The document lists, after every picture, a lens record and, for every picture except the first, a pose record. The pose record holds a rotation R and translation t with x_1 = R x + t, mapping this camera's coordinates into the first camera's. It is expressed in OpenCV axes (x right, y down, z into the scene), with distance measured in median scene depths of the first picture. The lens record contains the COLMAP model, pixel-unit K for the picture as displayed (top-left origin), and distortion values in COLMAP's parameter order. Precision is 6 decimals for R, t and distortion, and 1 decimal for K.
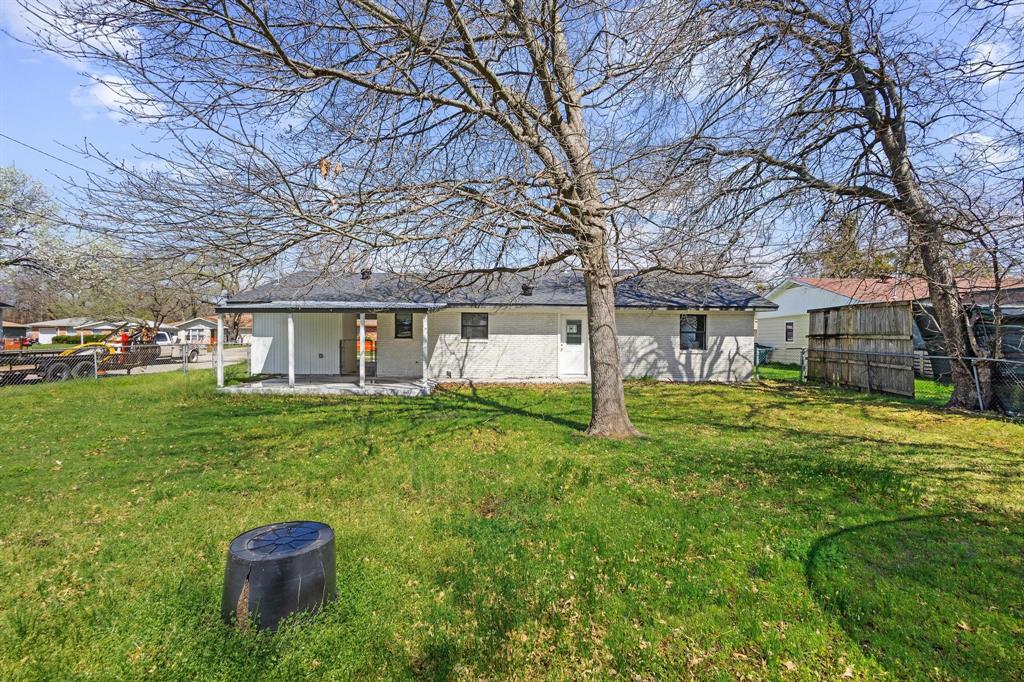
lens RADIAL K [[467.1, 0, 513.7], [0, 467.1, 337.6], [0, 0, 1]] dist [0.004005, 0.000123]
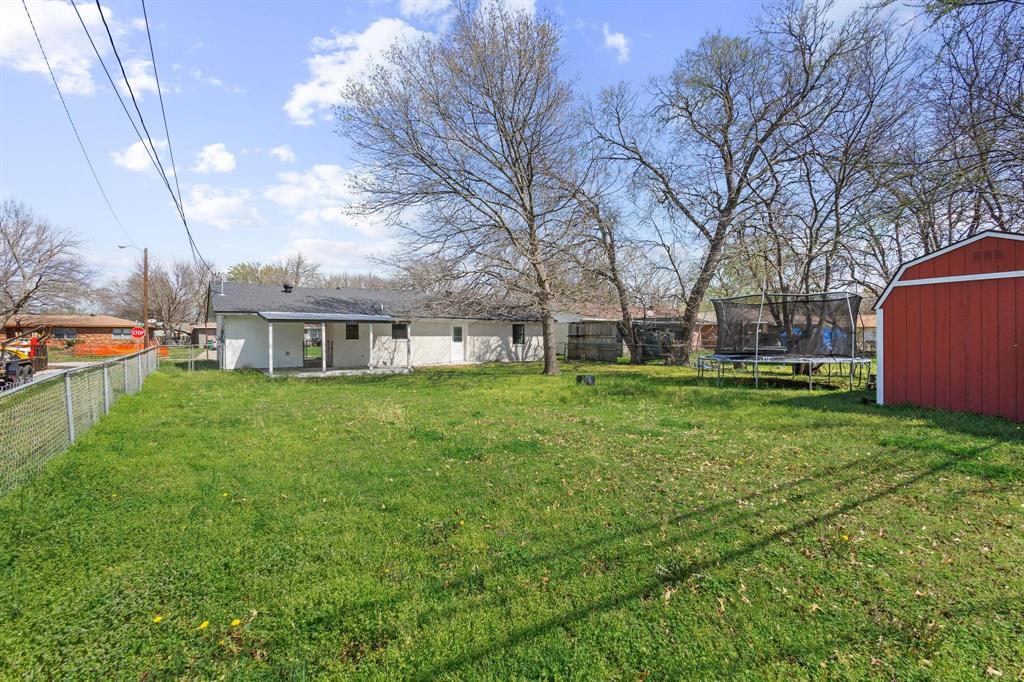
lens RADIAL K [[467.1, 0, 513.7], [0, 467.1, 337.6], [0, 0, 1]] dist [0.004005, 0.000123]
pose [[0.809690, -0.007429, 0.586811, -0.675463], [0.007927, 0.999967, 0.001723, -0.001917], [-0.586805, 0.003257, 0.809722, -0.432257]]
